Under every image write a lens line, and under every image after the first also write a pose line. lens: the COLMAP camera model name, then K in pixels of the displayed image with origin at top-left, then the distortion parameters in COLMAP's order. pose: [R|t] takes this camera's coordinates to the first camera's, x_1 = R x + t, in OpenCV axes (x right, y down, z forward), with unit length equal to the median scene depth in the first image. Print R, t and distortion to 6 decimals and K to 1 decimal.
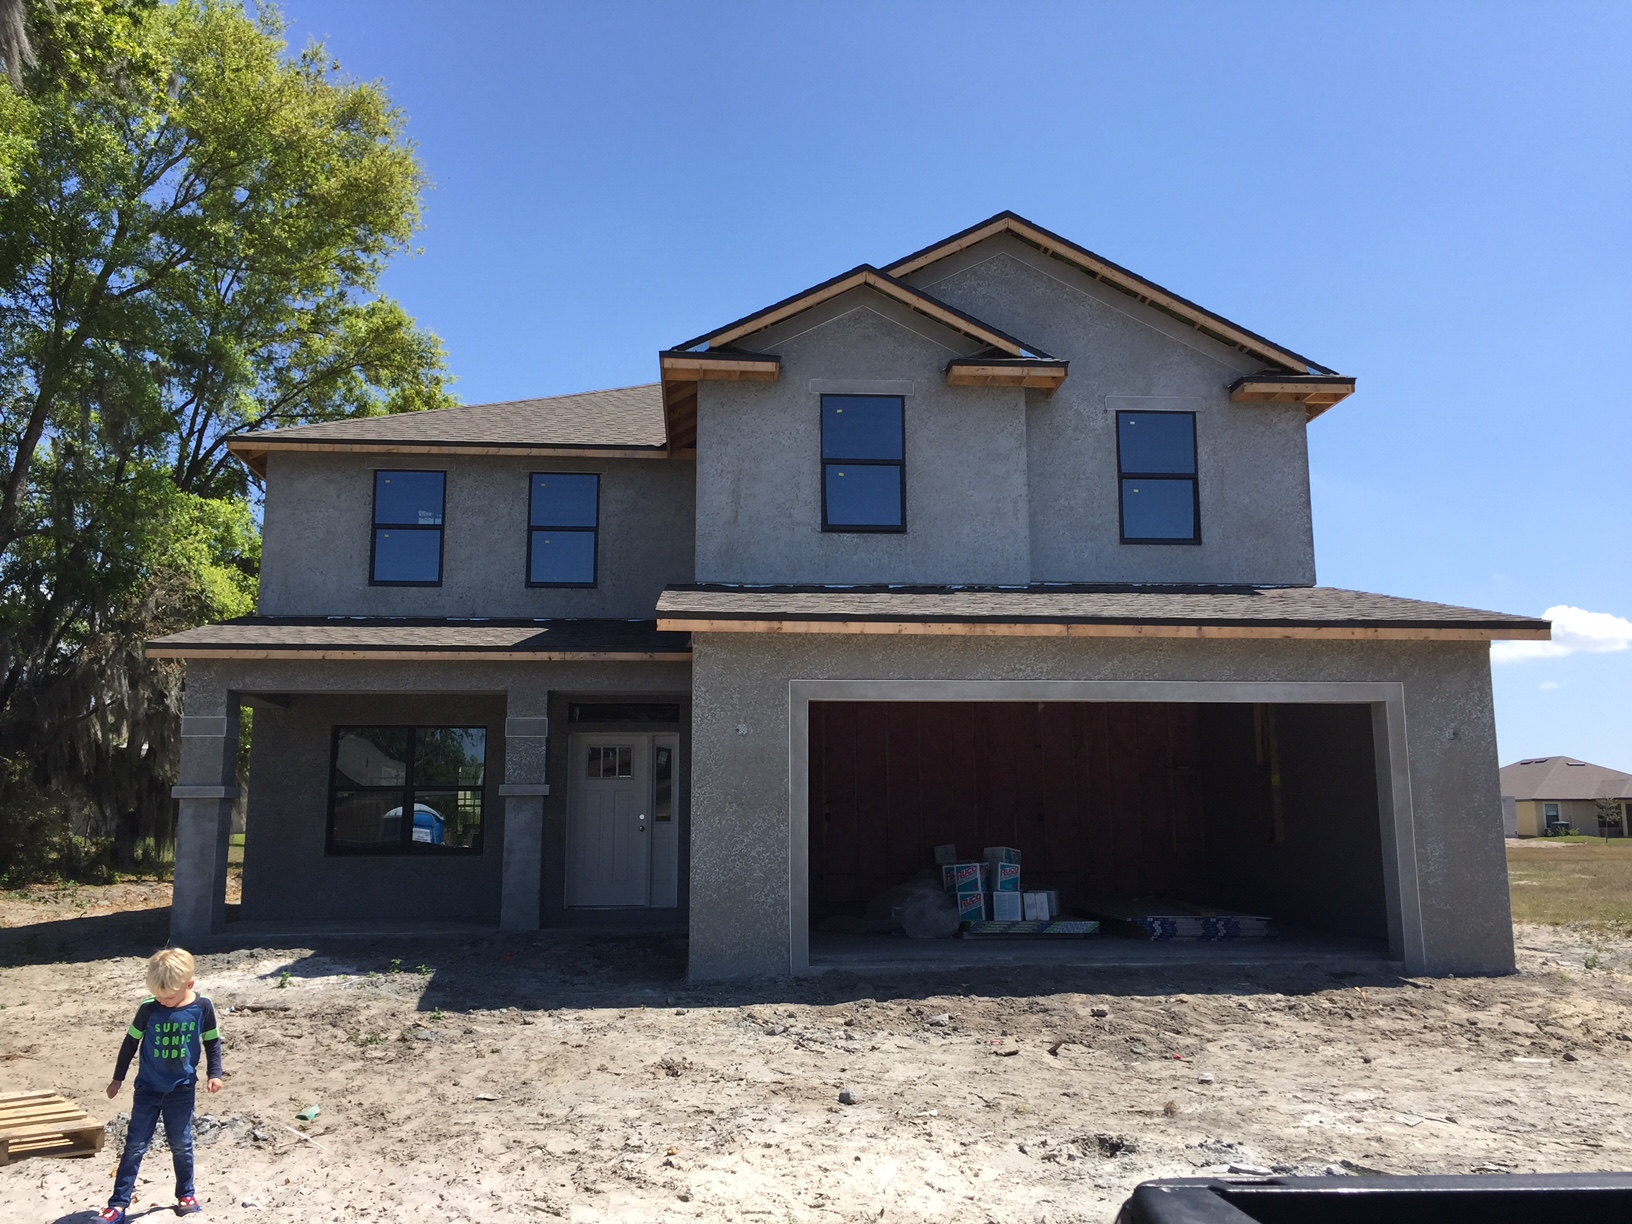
lens RADIAL K [[1403.7, 0, 820.2], [0, 1403.7, 615.9], [0, 0, 1]] dist [0.092771, -0.122171]
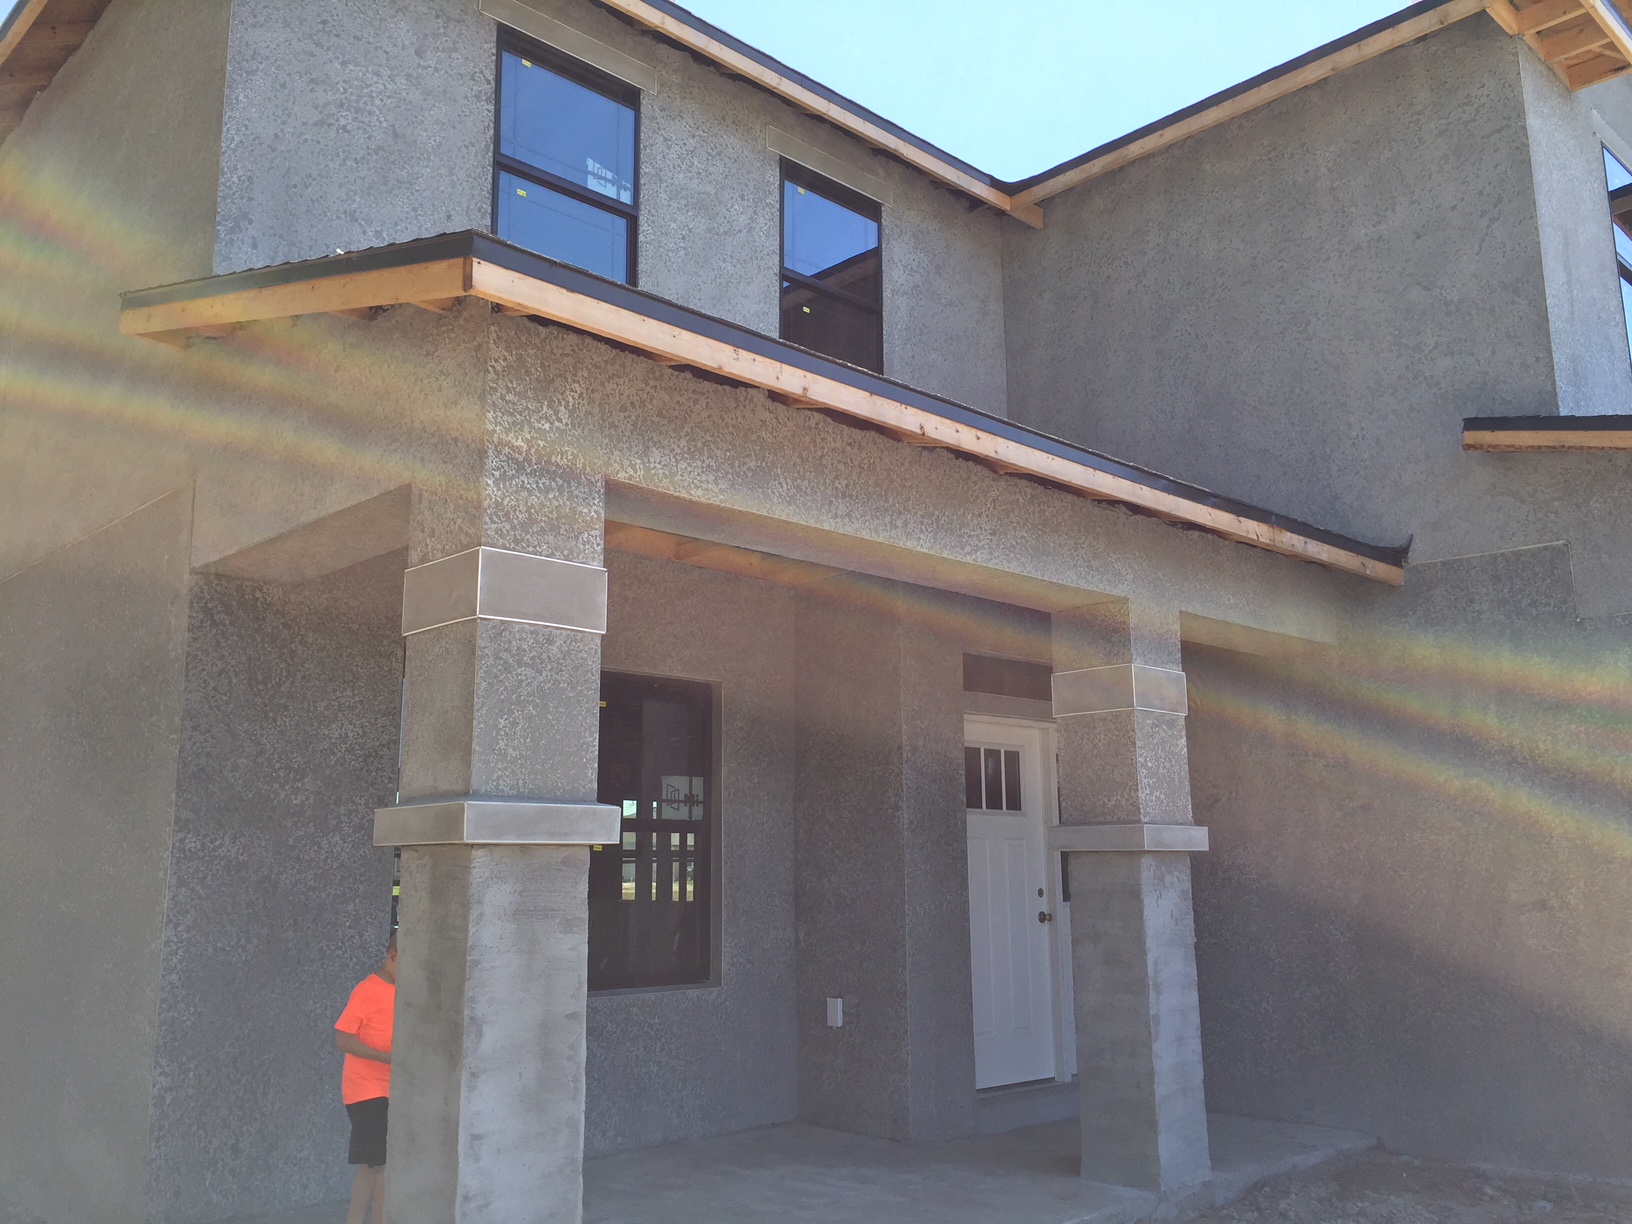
lens RADIAL K [[1403.7, 0, 820.2], [0, 1403.7, 615.9], [0, 0, 1]] dist [0.092771, -0.122171]
pose [[0.766117, 0.114160, 0.632481, -0.490543], [-0.092413, 0.993439, -0.067372, 0.083356], [-0.636023, -0.006834, 0.771640, 0.645858]]
